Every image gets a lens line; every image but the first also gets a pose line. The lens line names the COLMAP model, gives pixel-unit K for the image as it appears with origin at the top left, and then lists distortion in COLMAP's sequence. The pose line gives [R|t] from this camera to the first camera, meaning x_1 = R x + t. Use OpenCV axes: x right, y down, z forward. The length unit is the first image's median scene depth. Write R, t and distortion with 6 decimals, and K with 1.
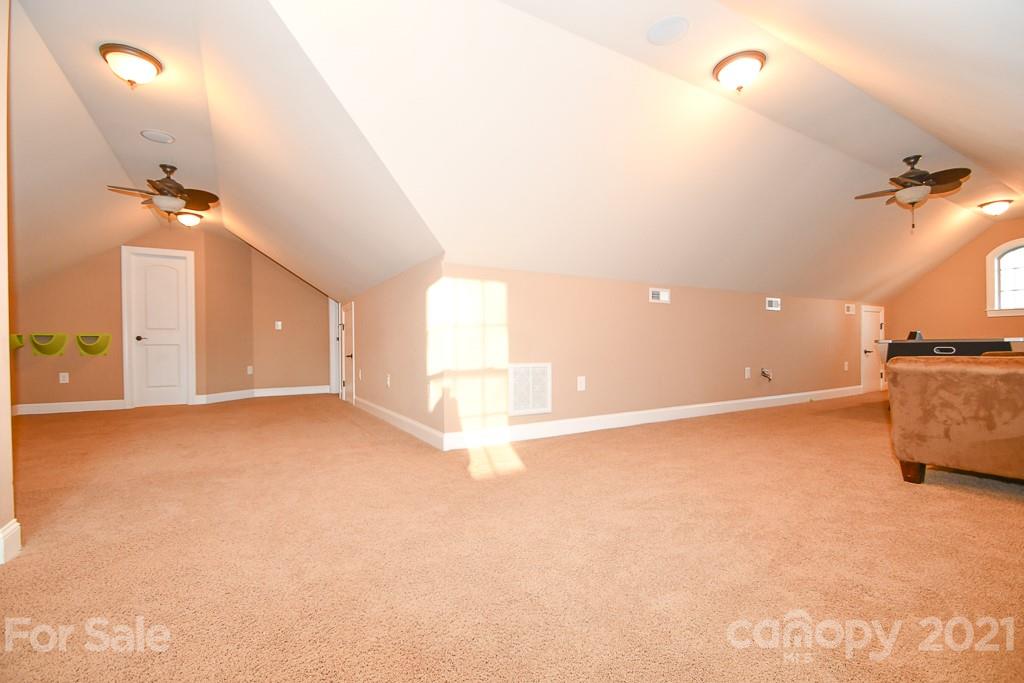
lens RADIAL K [[446.6, 0, 511.2], [0, 446.6, 349.9], [0, 0, 1]] dist [0.006071, -0.008643]
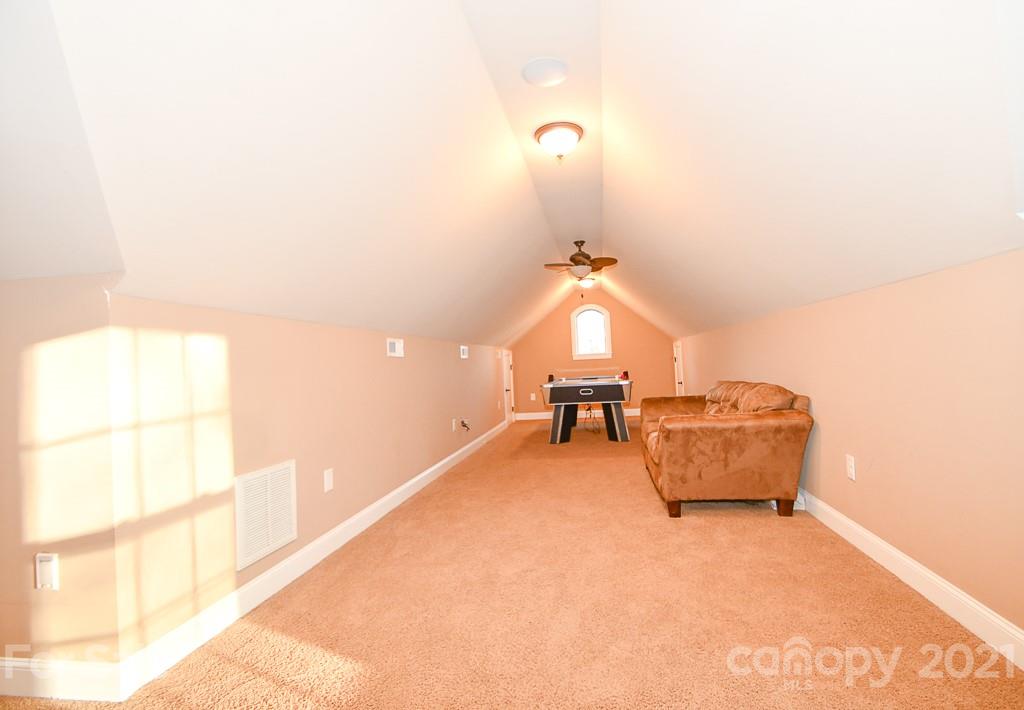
lens RADIAL K [[481.0, 0, 513.3], [0, 481.0, 347.7], [0, 0, 1]] dist [-0.000511, -0.001464]
pose [[0.591321, -0.002874, 0.806432, -0.325647], [0.044283, 0.998601, -0.028911, -0.113046], [-0.805220, 0.052807, 0.590620, 0.403228]]
